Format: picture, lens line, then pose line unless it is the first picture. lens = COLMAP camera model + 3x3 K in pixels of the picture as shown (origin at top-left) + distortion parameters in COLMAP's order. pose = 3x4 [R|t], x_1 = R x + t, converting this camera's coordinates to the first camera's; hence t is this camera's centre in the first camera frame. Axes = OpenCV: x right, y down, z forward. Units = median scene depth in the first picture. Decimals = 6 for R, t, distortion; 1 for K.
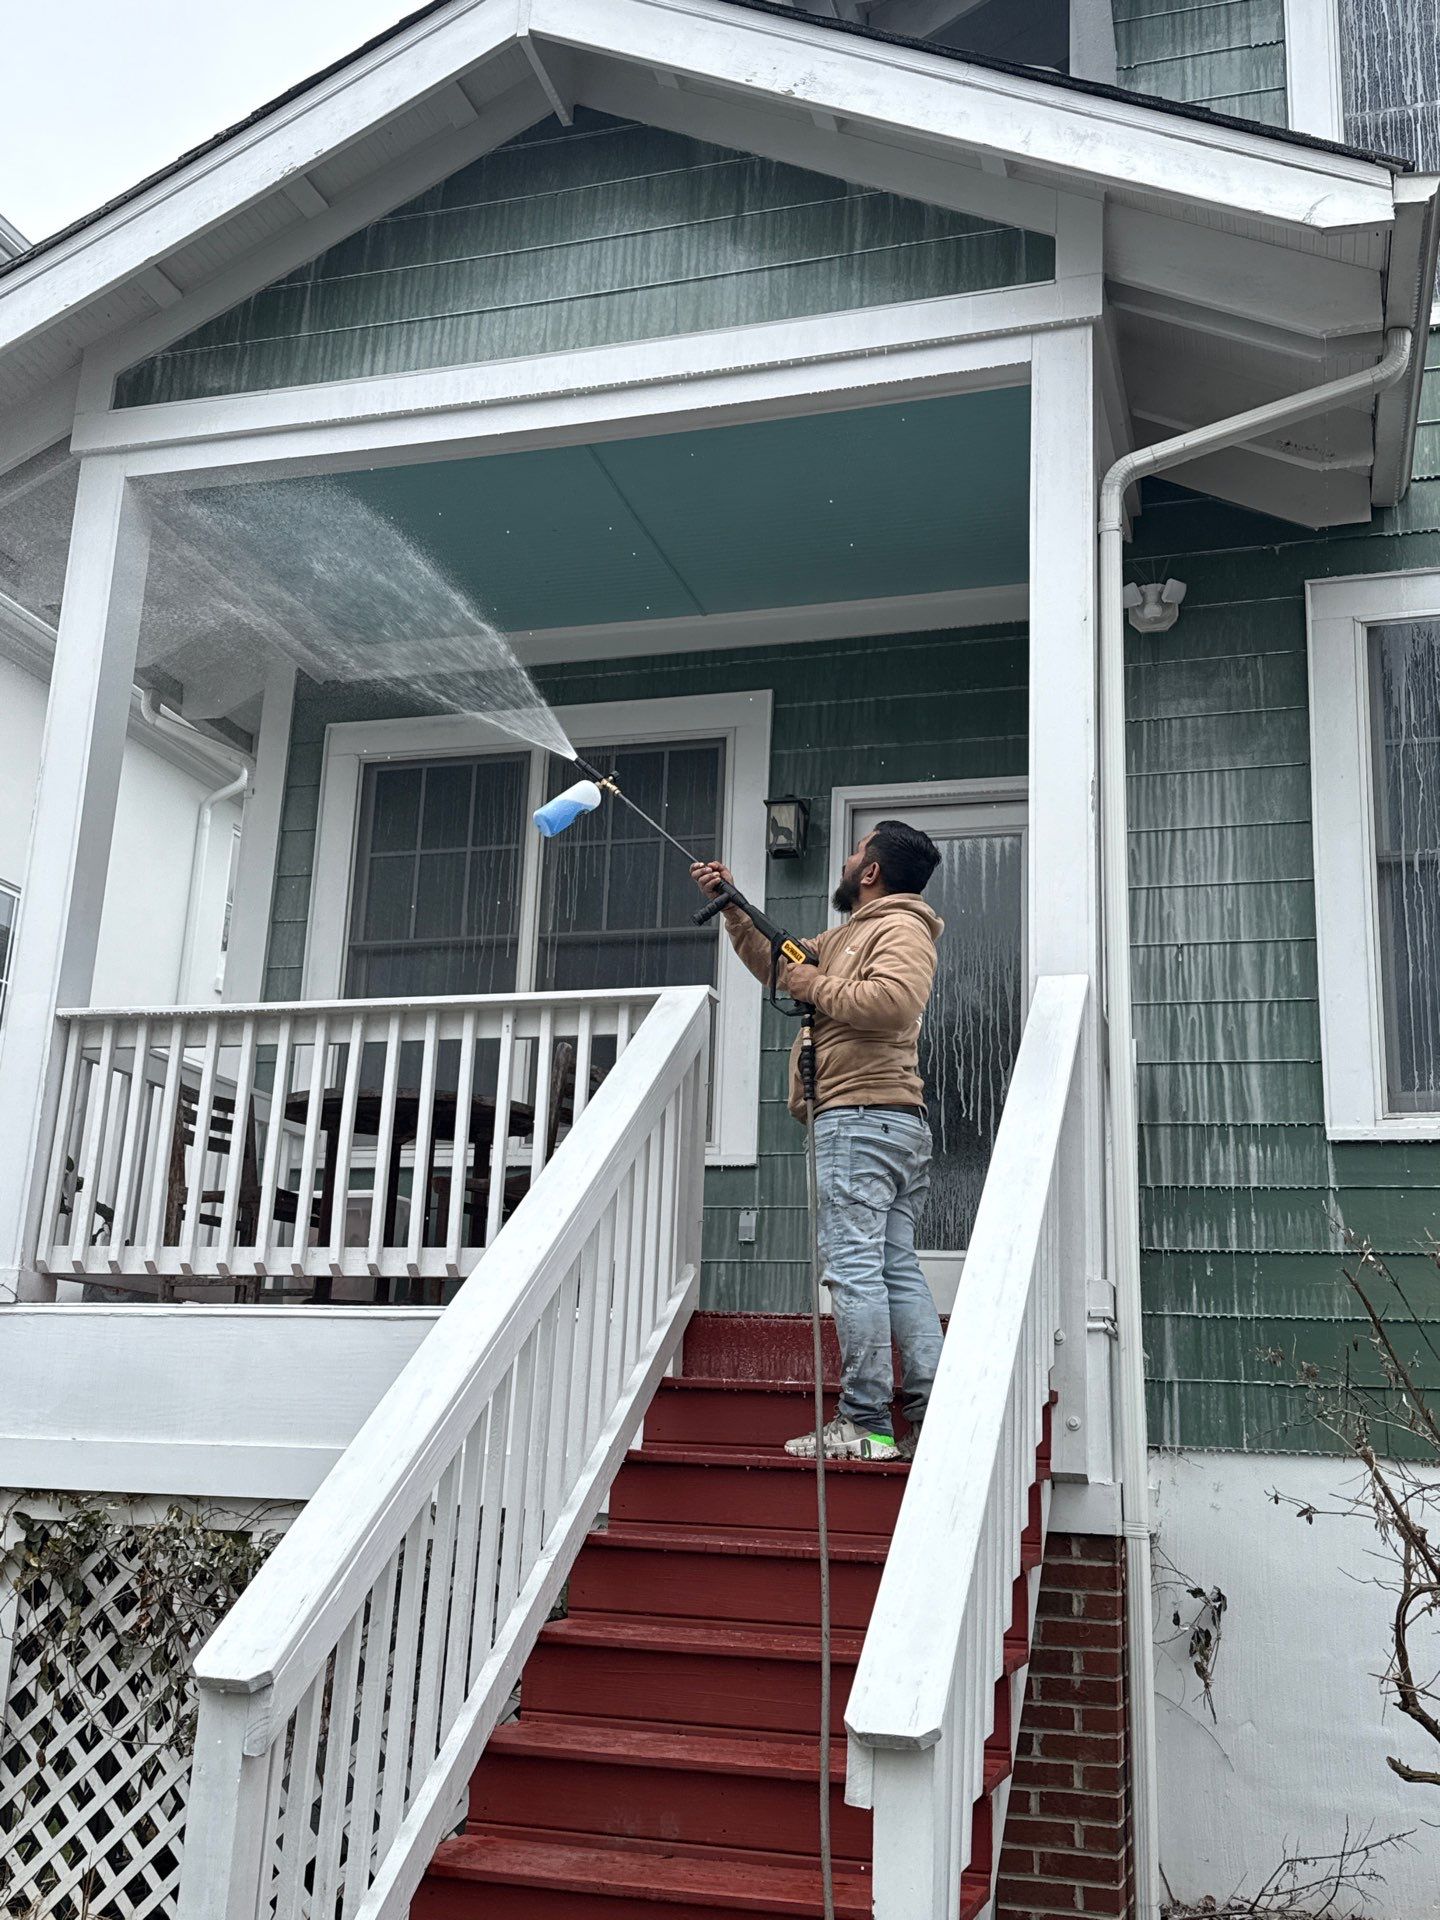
lens RADIAL K [[1956.1, 0, 713.6], [0, 1956.1, 931.1], [0, 0, 1]] dist [0.187408, -0.389399]
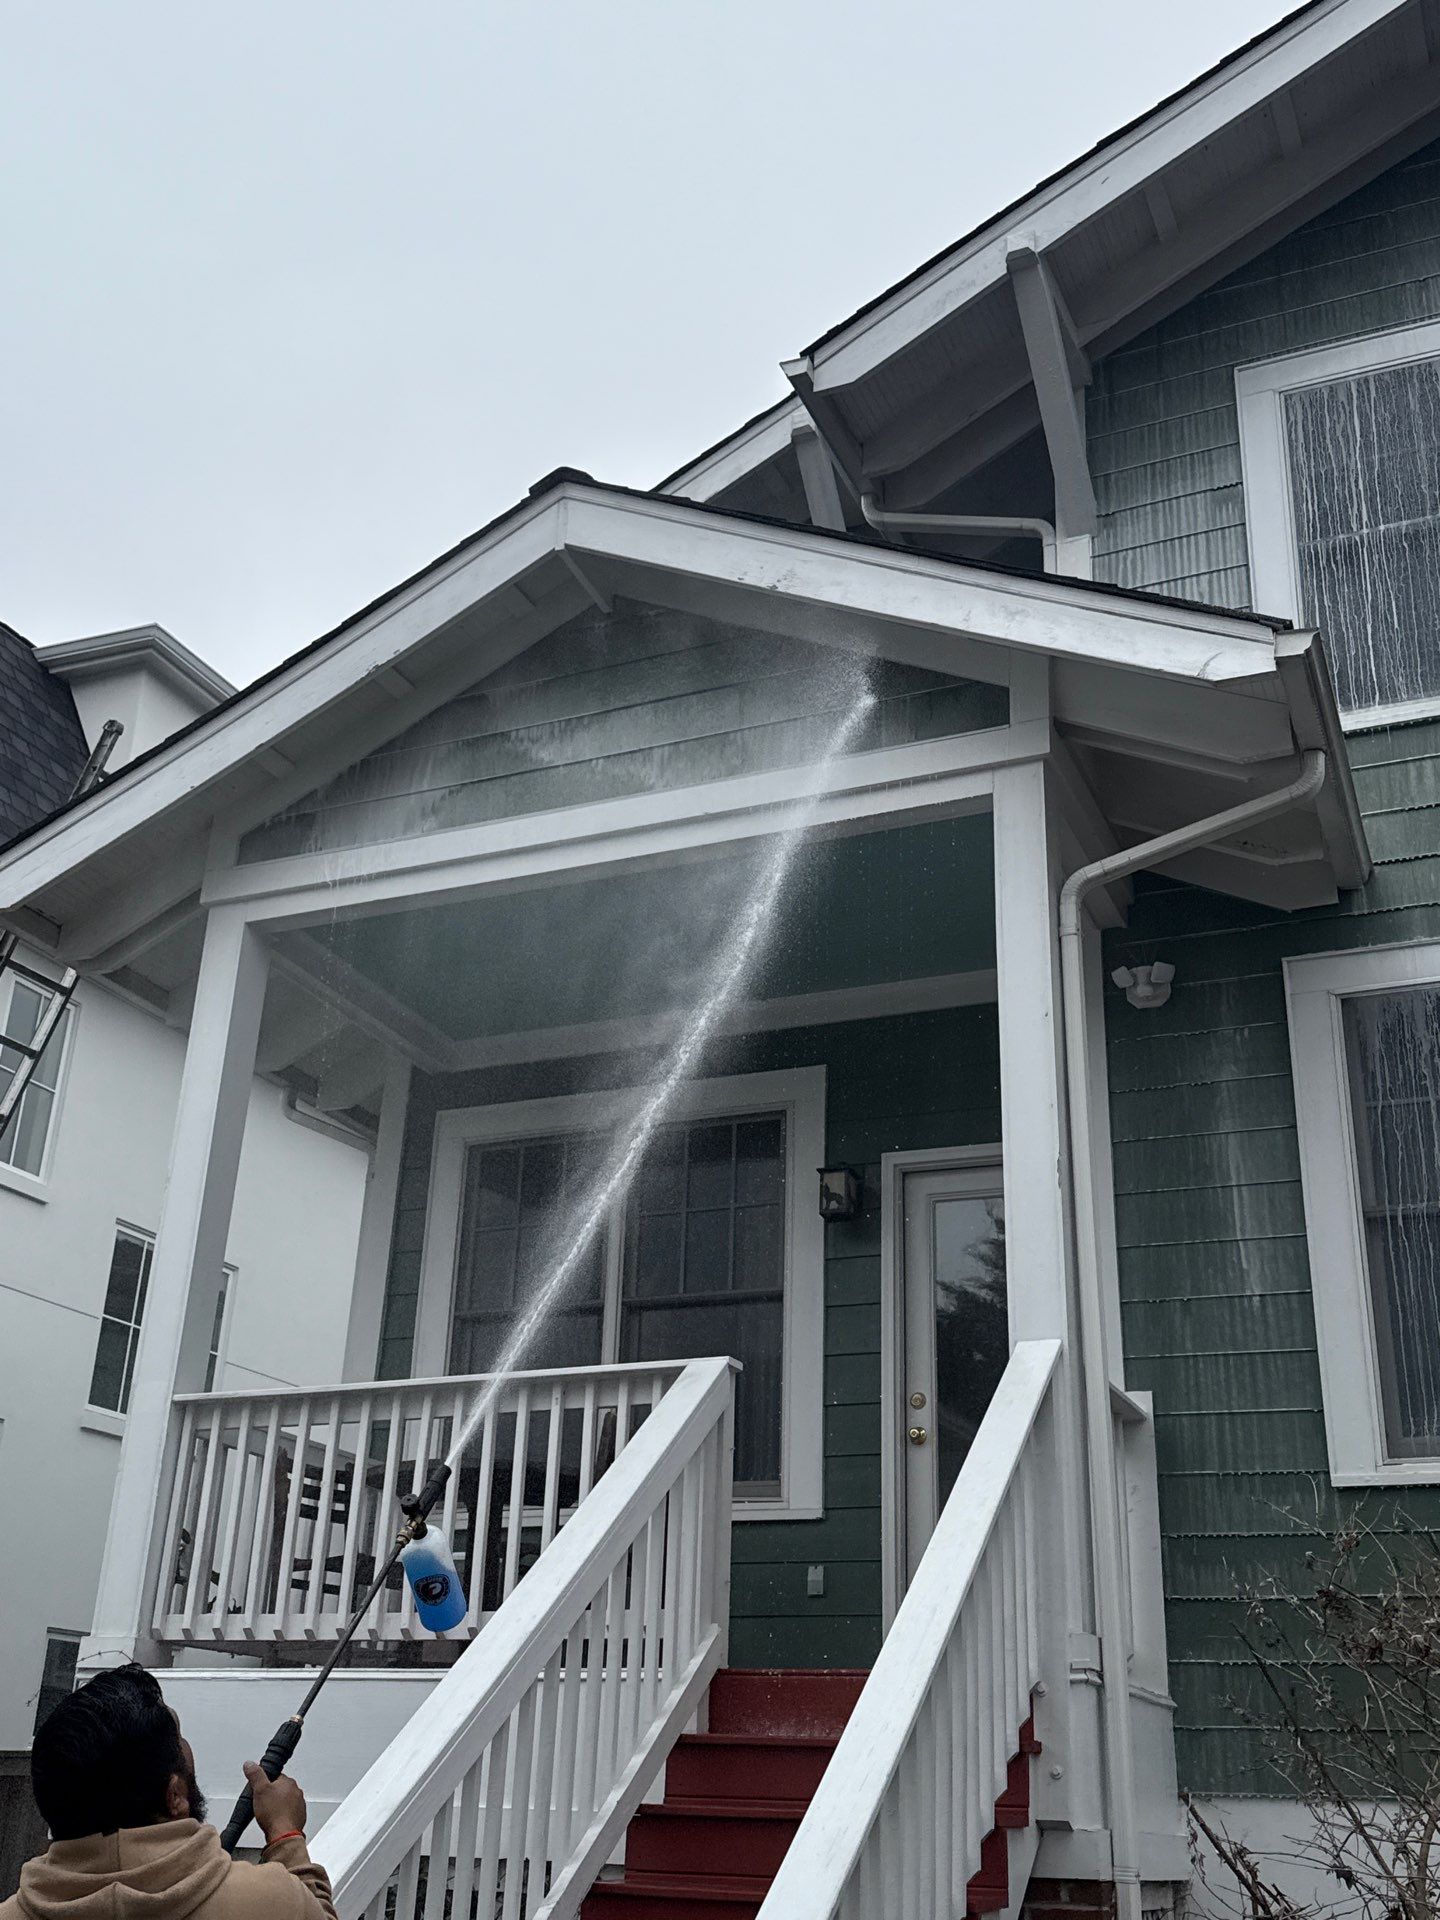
lens RADIAL K [[1946.2, 0, 728.1], [0, 1946.2, 964.2], [0, 0, 1]] dist [0.201532, -0.450771]
pose [[0.994073, -0.051651, -0.095657, 0.110757], [0.037311, 0.988573, -0.146051, -0.028731], [0.102107, 0.141616, 0.984642, -0.119046]]
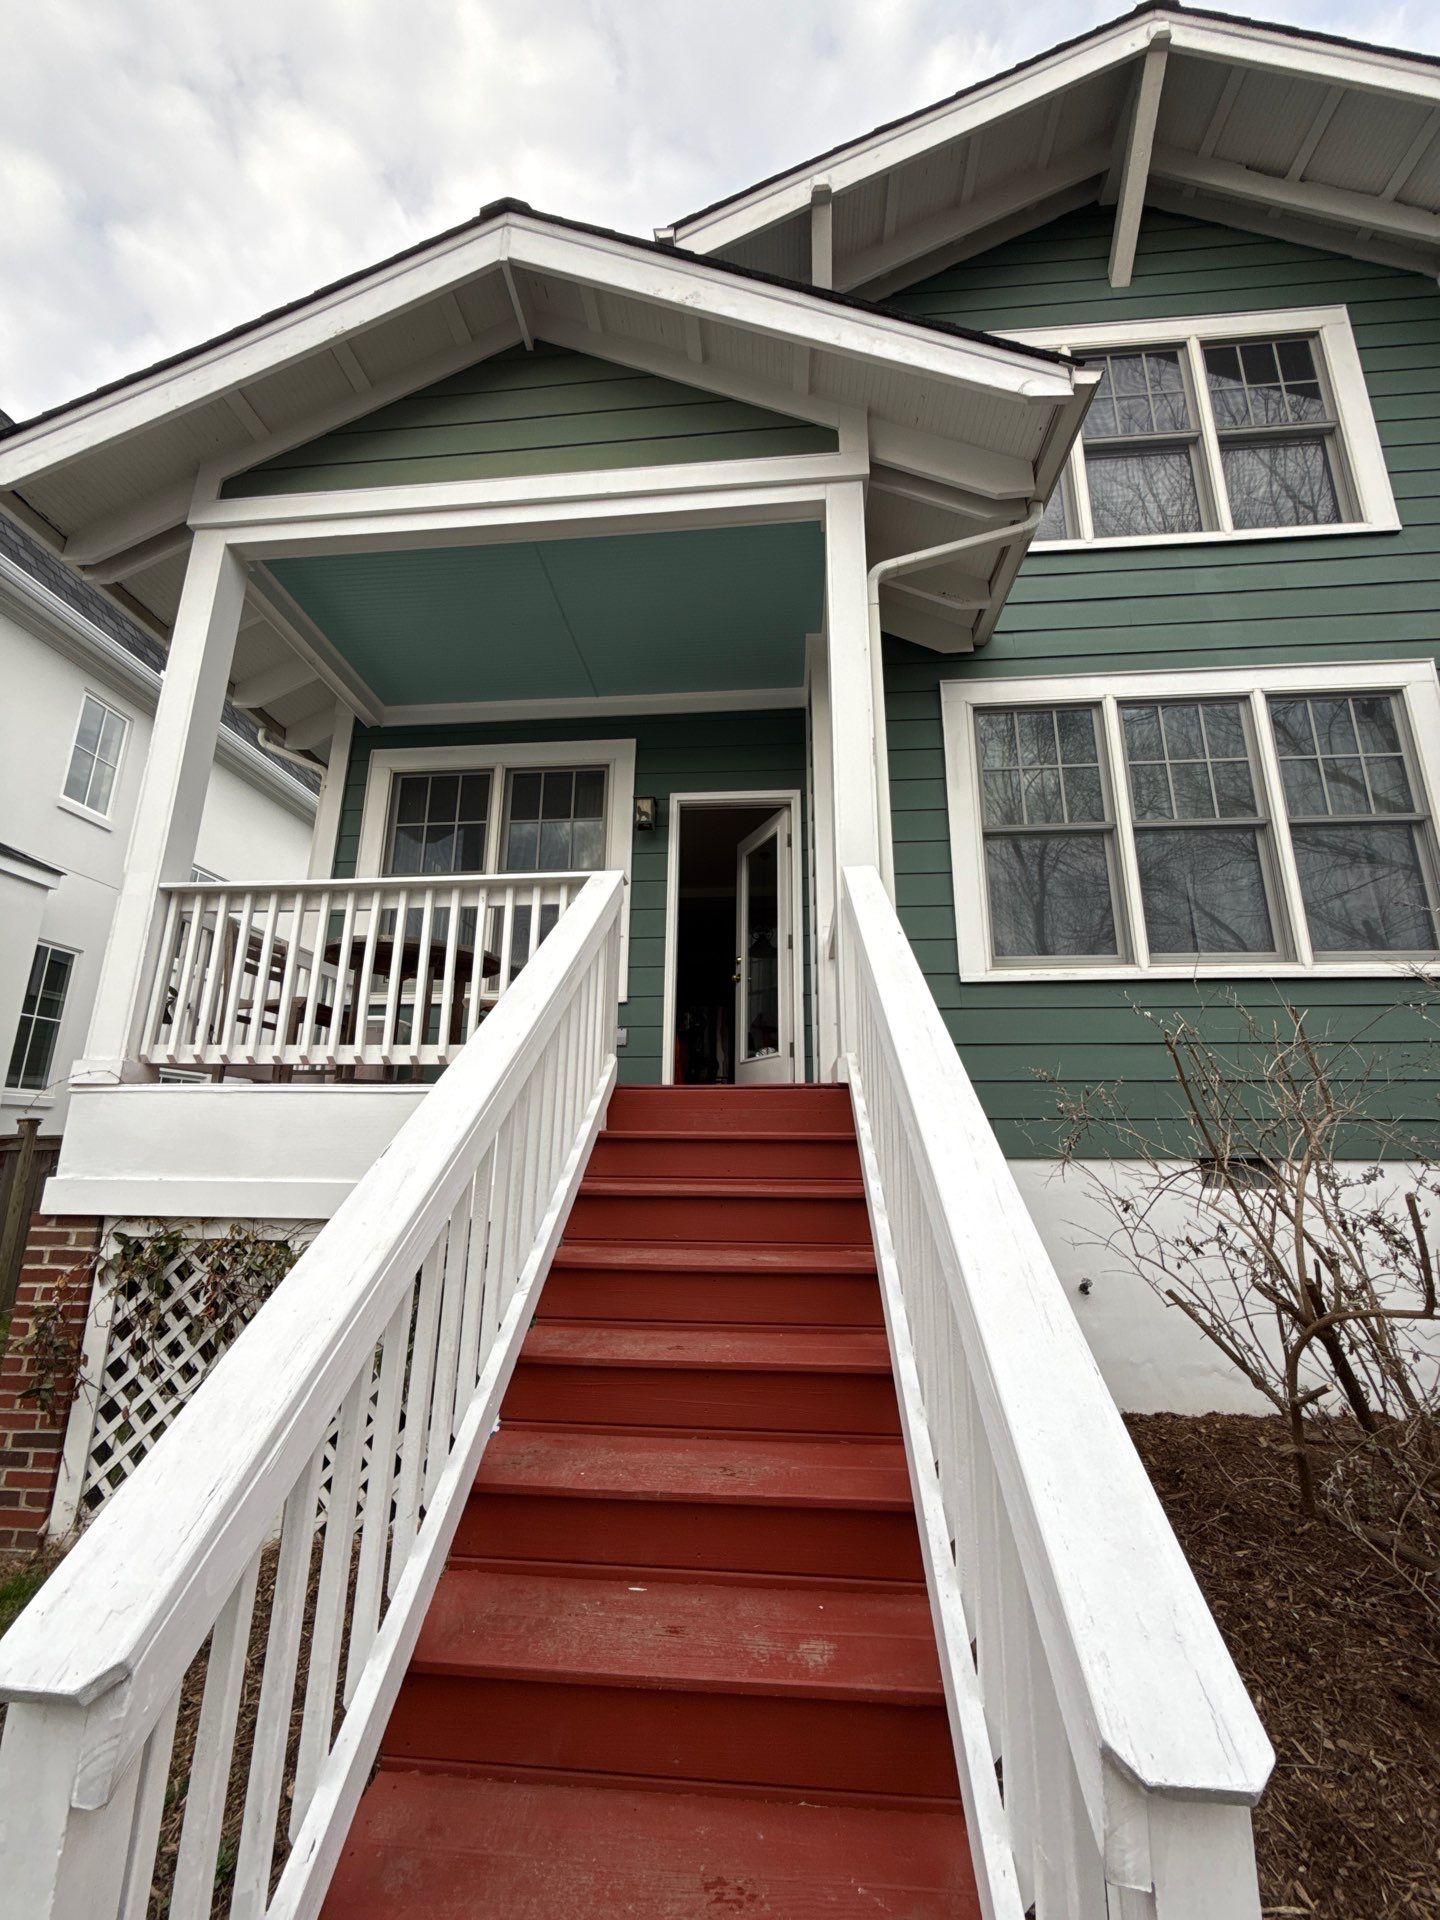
lens RADIAL K [[756.0, 0, 720.1], [0, 756.0, 963.1], [0, 0, 1]] dist [-0.000738, 0.000180]
pose [[0.977018, 0.016356, 0.212527, -0.050385], [-0.023525, 0.999235, 0.031248, 0.075800], [-0.211853, -0.035530, 0.976655, 0.400300]]
